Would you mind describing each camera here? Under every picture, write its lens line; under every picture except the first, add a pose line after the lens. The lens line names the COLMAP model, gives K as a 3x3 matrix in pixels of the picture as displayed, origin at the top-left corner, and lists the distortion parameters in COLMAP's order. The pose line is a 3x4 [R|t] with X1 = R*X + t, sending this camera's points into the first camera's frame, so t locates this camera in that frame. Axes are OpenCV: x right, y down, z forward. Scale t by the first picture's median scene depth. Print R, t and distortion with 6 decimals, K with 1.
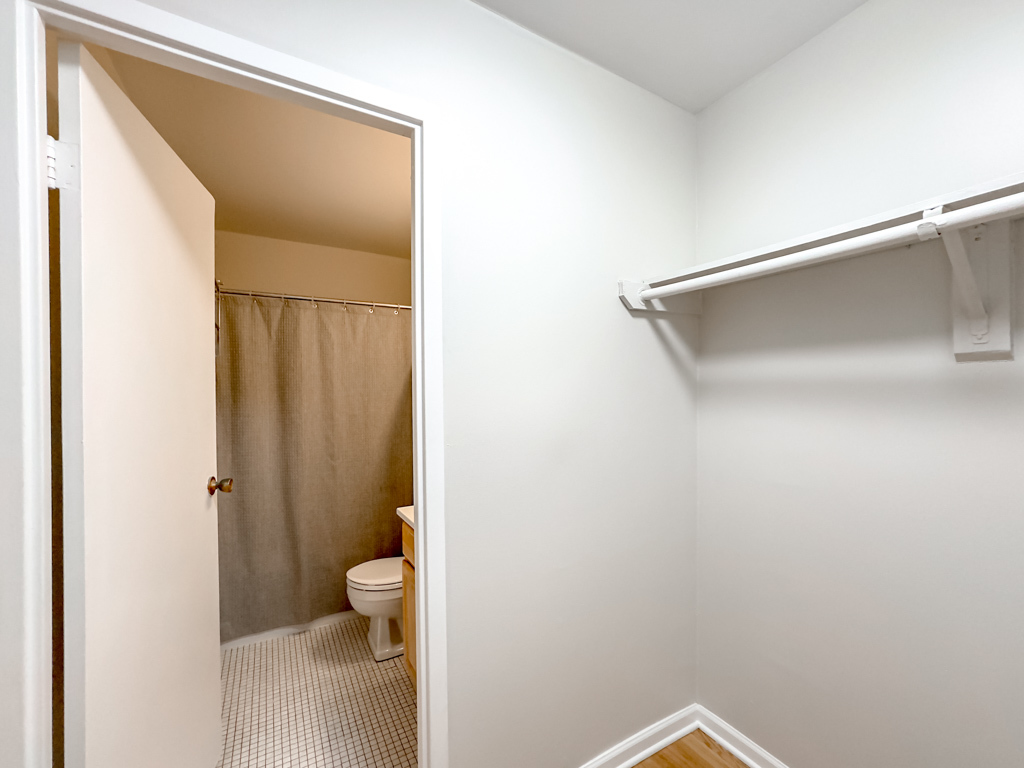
lens RADIAL K [[418.4, 0, 491.2], [0, 418.4, 394.9], [0, 0, 1]] dist [-0.033272, 0.014032]
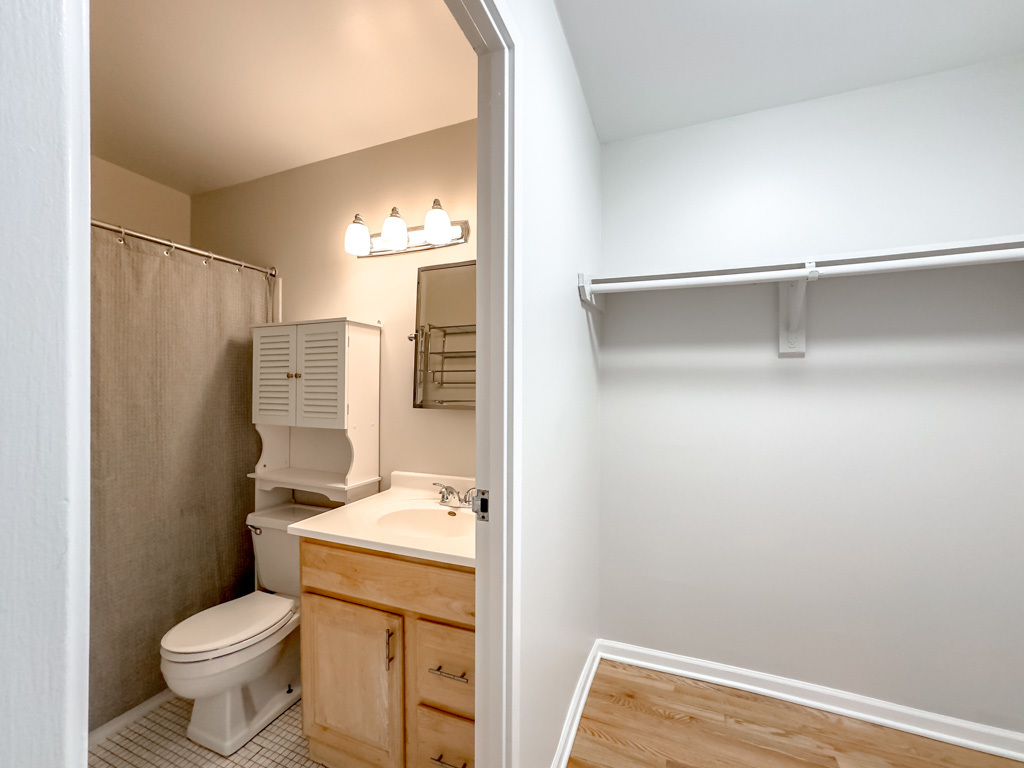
lens RADIAL K [[418.4, 0, 503.2], [0, 418.4, 388.3], [0, 0, 1]] dist [-0.033272, 0.014032]
pose [[0.787017, 0.008108, 0.616878, -0.341819], [-0.005726, 0.999967, -0.005838, 0.025740], [-0.616905, 0.001062, 0.787037, 0.166881]]
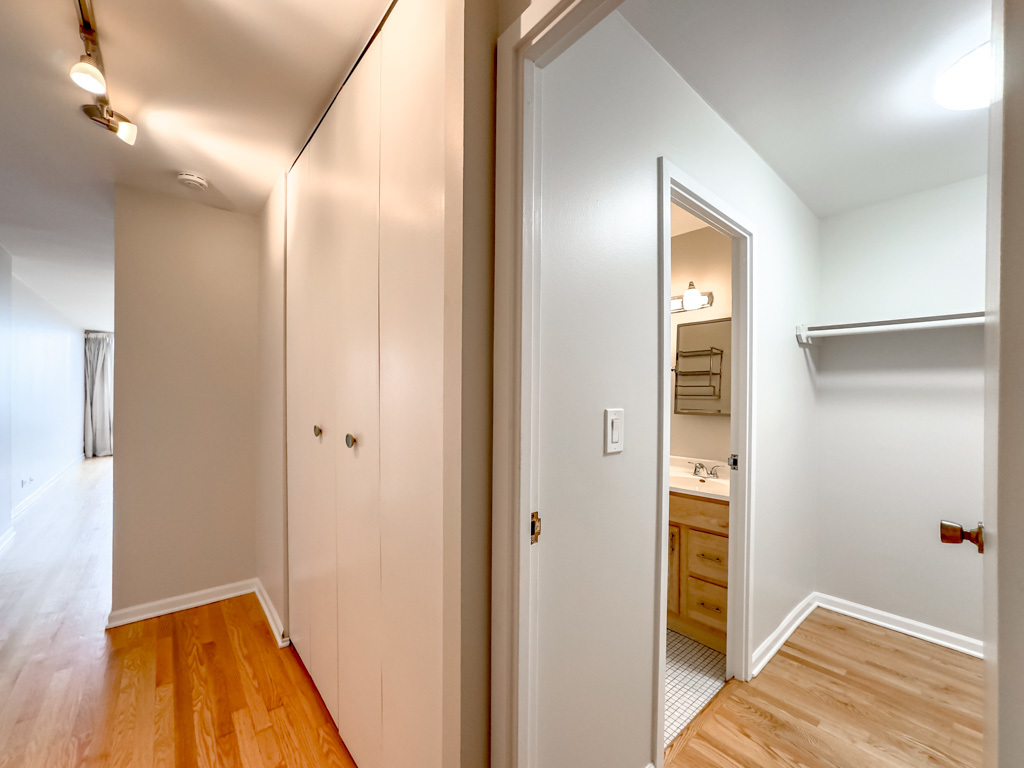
lens RADIAL K [[418.4, 0, 511.5], [0, 418.4, 395.0], [0, 0, 1]] dist [-0.033272, 0.014032]
pose [[0.979236, 0.013666, 0.202264, -0.724271], [-0.012947, 0.999904, -0.004880, 0.015428], [-0.202311, 0.002160, 0.979319, -0.234857]]
